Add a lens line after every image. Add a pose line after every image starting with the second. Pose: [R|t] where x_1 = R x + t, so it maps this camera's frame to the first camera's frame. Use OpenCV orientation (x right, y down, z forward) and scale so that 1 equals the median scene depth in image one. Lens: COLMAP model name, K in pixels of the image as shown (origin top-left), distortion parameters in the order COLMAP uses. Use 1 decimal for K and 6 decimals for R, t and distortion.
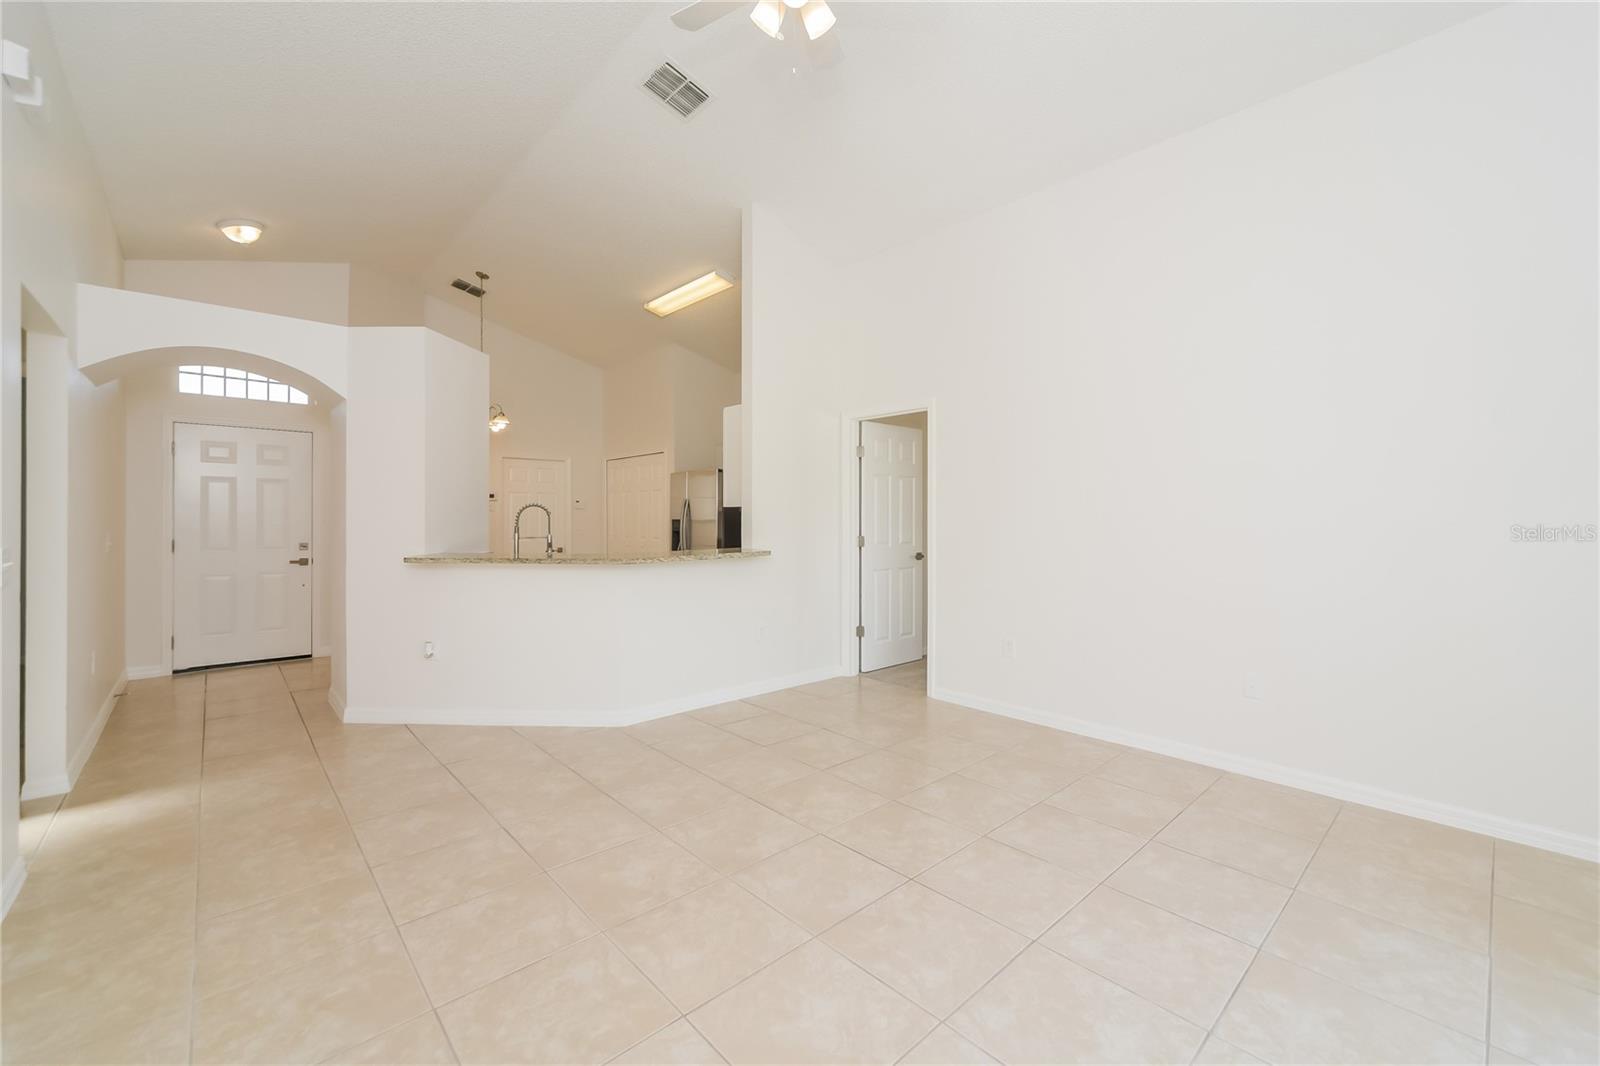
lens RADIAL K [[650.1, 0, 796.8], [0, 650.1, 522.1], [0, 0, 1]] dist [-0.007791, 0.001020]
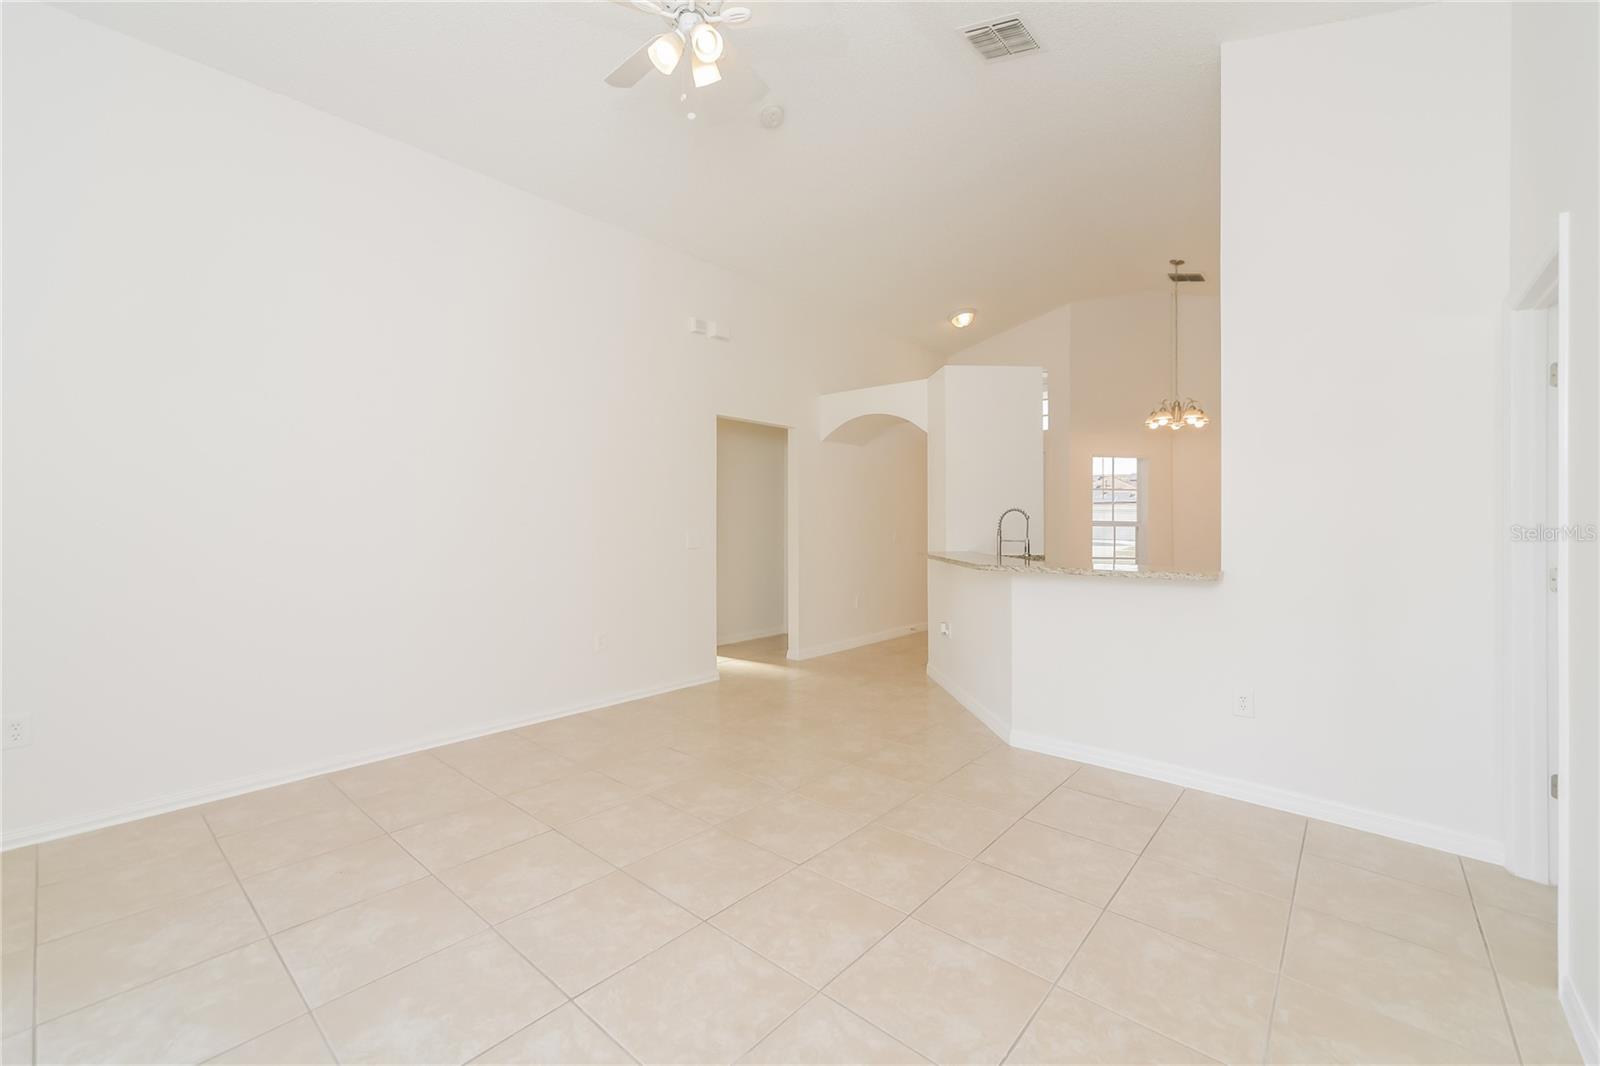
lens RADIAL K [[650.1, 0, 796.2], [0, 650.1, 525.5], [0, 0, 1]] dist [-0.007791, 0.001020]
pose [[0.118789, 0.007288, -0.992893, 0.617563], [-0.010193, 0.999929, 0.006121, -0.003579], [0.992867, 0.009394, 0.118855, 0.578444]]
